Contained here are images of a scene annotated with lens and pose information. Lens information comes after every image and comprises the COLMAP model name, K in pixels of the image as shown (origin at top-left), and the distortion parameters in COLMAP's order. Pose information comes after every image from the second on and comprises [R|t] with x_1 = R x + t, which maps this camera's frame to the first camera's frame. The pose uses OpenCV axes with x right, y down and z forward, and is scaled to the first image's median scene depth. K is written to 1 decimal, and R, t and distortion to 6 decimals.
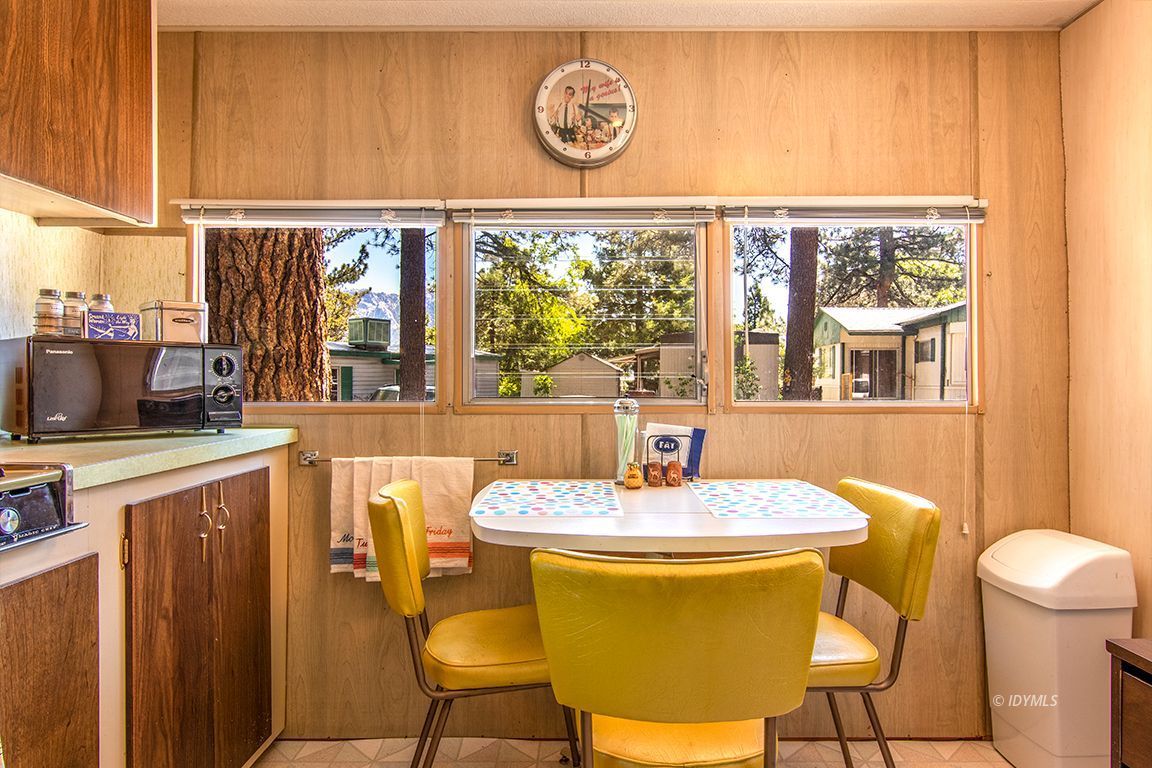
lens RADIAL K [[723.8, 0, 592.2], [0, 723.8, 384.0], [0, 0, 1]] dist [0.003040, 0.000323]
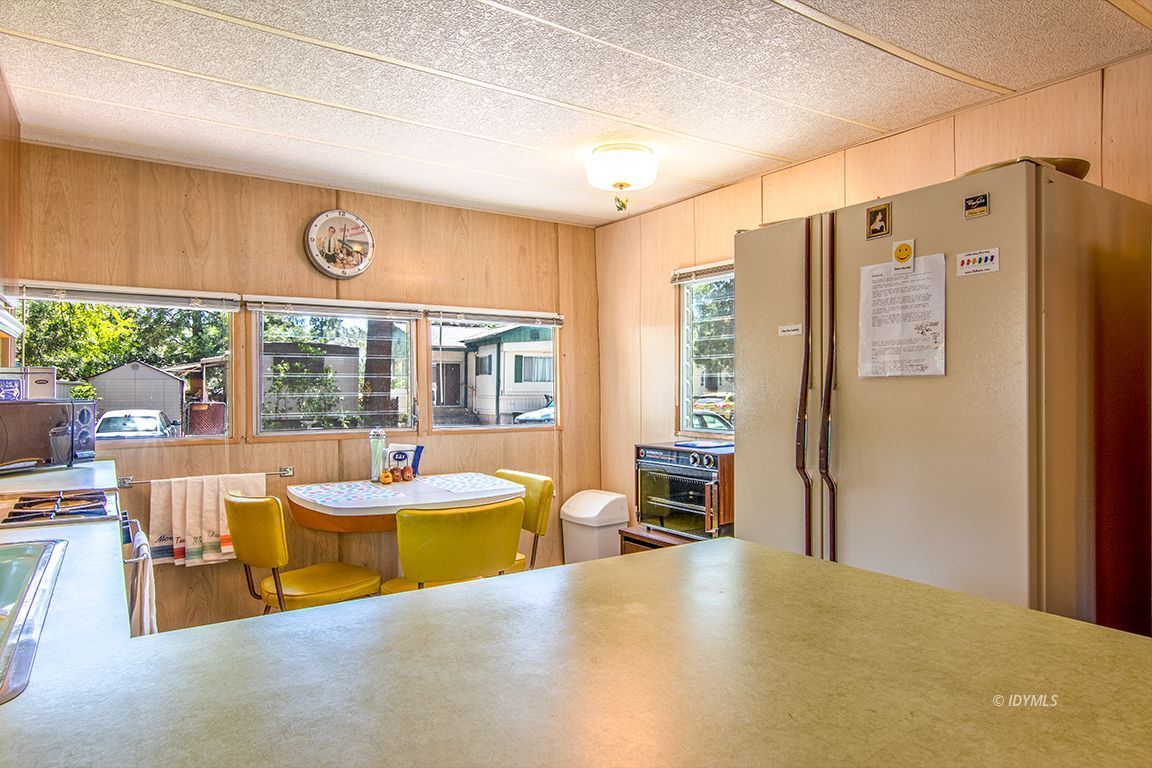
lens RADIAL K [[709.1, 0, 576.0], [0, 709.1, 384.0], [0, 0, 1]] dist [0.003544, 0.000517]
pose [[0.841786, -0.000540, 0.539811, -0.399415], [0.005958, 0.999948, -0.008290, -0.060206], [-0.539778, 0.010194, 0.841746, -0.532606]]
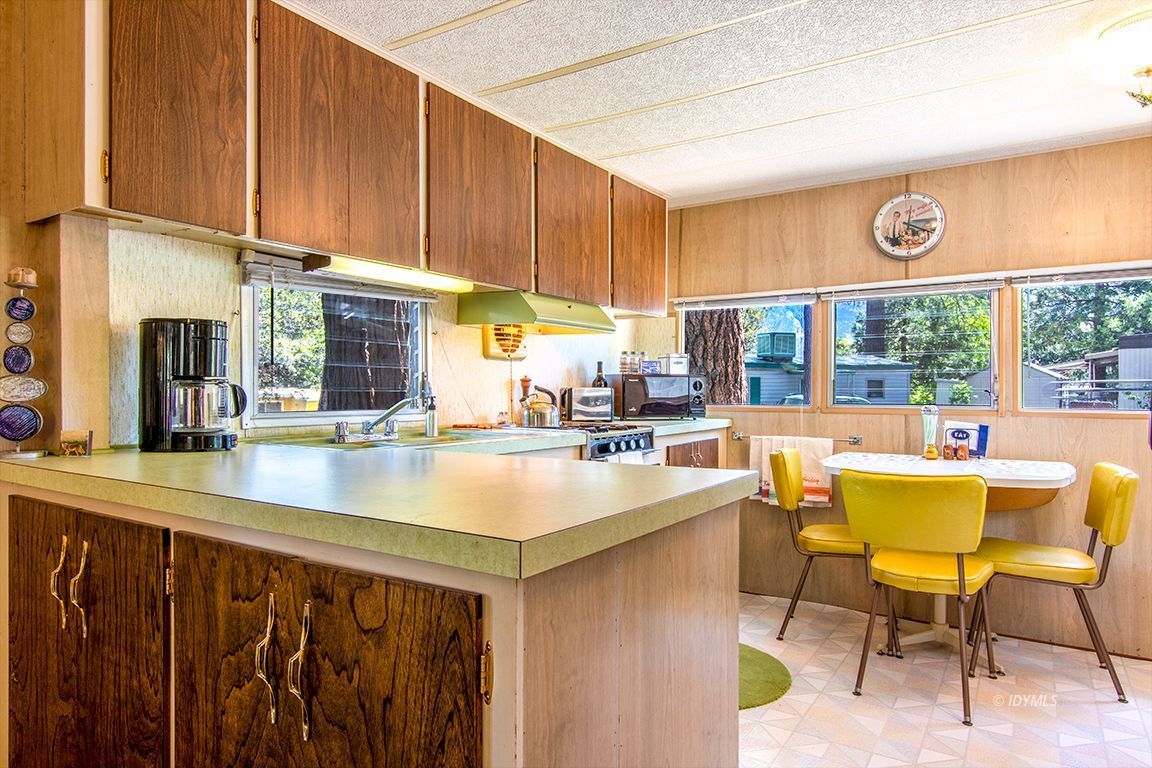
lens RADIAL K [[692.3, 0, 546.9], [0, 692.3, 393.6], [0, 0, 1]] dist [0.000923, -0.000541]
pose [[0.814614, 0.005432, -0.579978, 0.226141], [-0.004333, 0.999985, 0.003280, -0.006537], [0.579988, -0.000159, 0.814625, -0.695841]]
